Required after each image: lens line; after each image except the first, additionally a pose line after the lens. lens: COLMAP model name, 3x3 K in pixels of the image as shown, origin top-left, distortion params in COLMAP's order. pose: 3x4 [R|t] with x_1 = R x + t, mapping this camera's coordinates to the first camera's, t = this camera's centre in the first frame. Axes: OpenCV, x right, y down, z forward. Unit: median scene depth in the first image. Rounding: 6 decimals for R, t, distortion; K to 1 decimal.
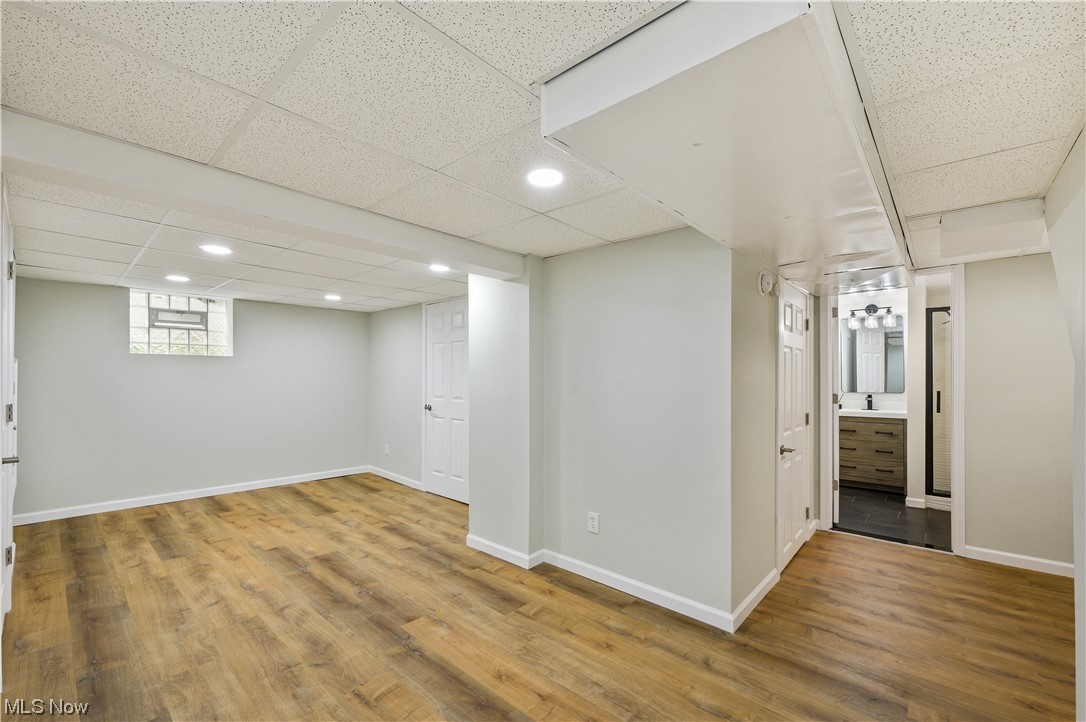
lens RADIAL K [[442.3, 0, 544.4], [0, 442.3, 371.8], [0, 0, 1]] dist [-0.000605, -0.000201]
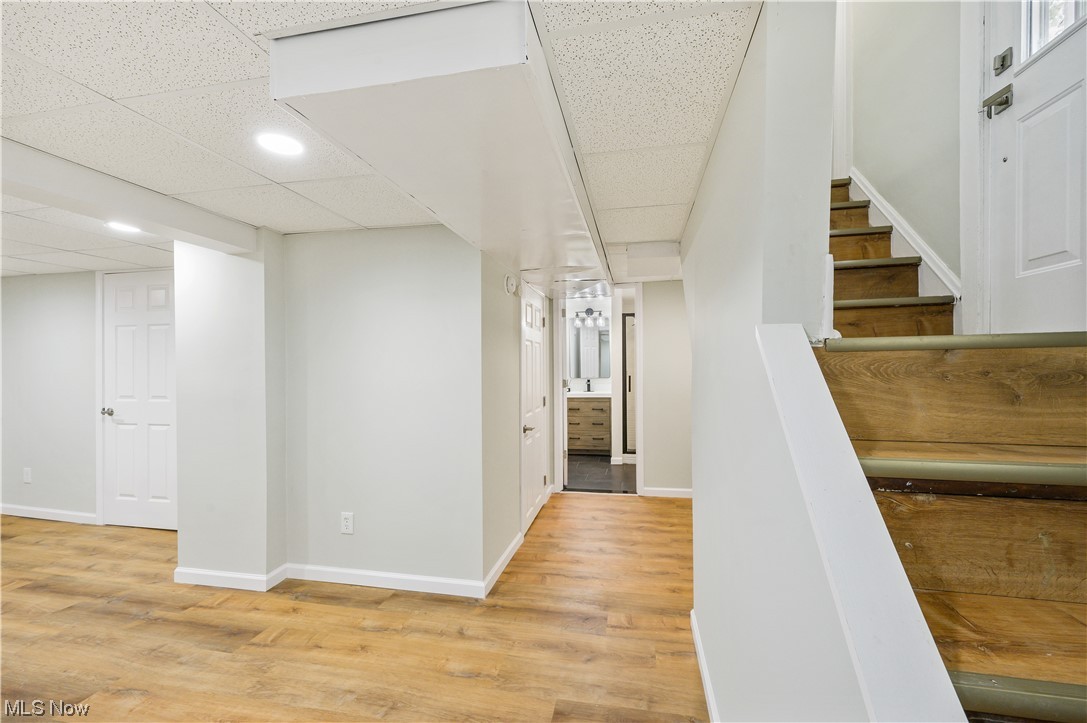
lens RADIAL K [[433.8, 0, 546.7], [0, 433.8, 362.8], [0, 0, 1]] dist [-0.001268, -0.000013]
pose [[0.861968, -0.005754, 0.506930, 0.009781], [0.005245, 0.999983, 0.002431, -0.000076], [-0.506936, 0.000563, 0.861984, -0.010617]]
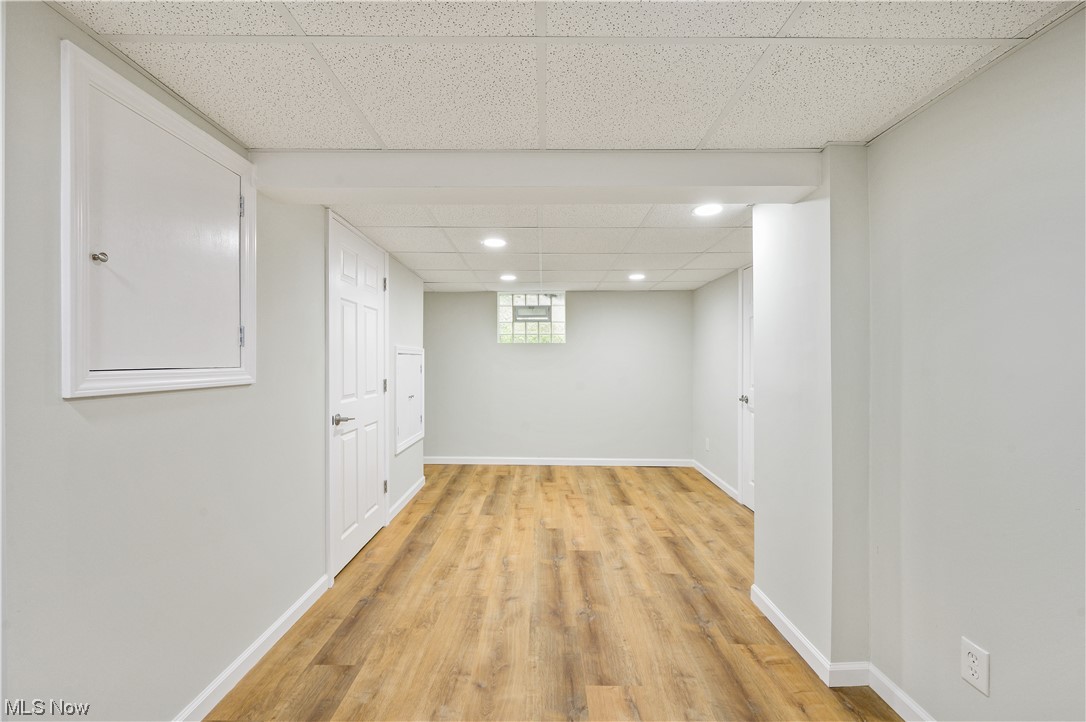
lens RADIAL K [[446.8, 0, 543.0], [0, 446.8, 361.0], [0, 0, 1]] dist [-0.001004, -0.000180]
pose [[0.674390, -0.005129, -0.738358, 0.142837], [0.008223, 0.999966, 0.000564, 0.015375], [0.738330, -0.006452, 0.674409, 0.325461]]
